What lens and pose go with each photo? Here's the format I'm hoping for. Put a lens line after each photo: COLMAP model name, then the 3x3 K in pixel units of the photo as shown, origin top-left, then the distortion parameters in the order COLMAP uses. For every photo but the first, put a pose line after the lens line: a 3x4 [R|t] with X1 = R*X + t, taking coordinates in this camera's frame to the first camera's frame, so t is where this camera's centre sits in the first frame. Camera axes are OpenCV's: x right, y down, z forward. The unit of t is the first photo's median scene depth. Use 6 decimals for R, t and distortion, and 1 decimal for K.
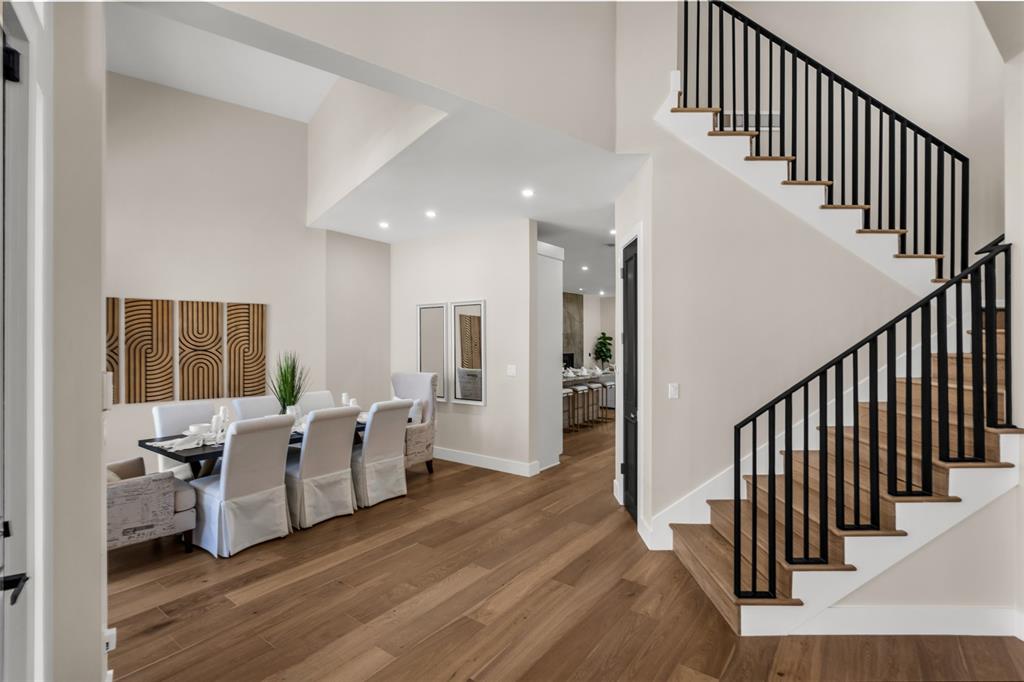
lens RADIAL K [[483.1, 0, 512.1], [0, 483.1, 345.5], [0, 0, 1]] dist [0.002693, 0.000696]
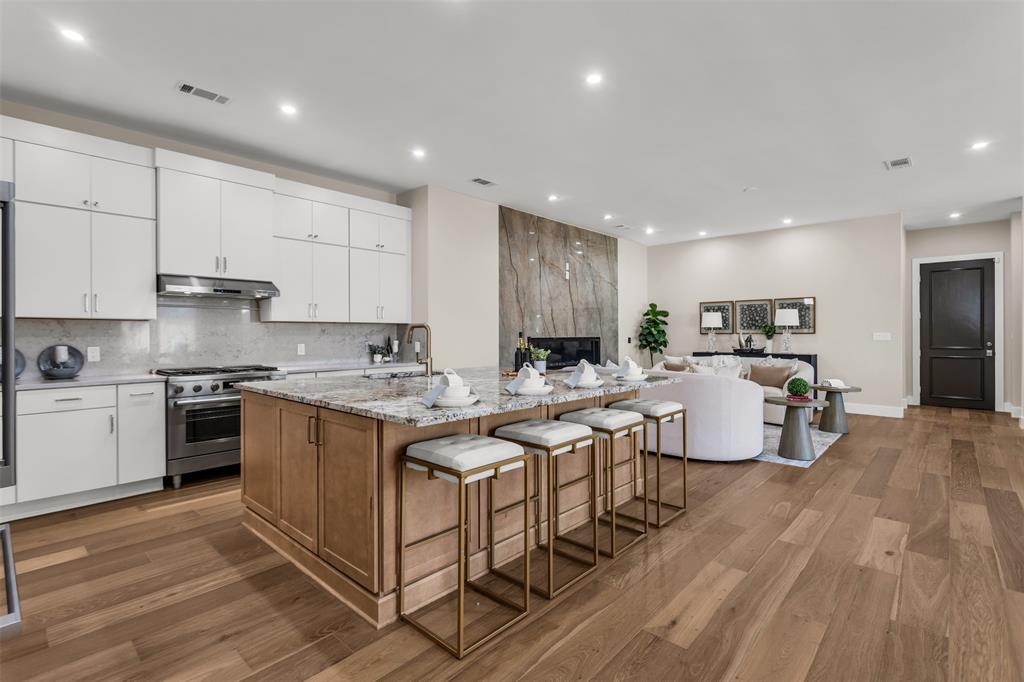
lens RADIAL K [[483.1, 0, 512.1], [0, 483.1, 345.5], [0, 0, 1]] dist [0.002693, 0.000696]
pose [[0.994717, -0.003231, -0.102607, 0.079929], [0.004311, 0.999938, 0.010307, 0.018677], [0.102567, -0.010695, 0.994669, 0.403640]]
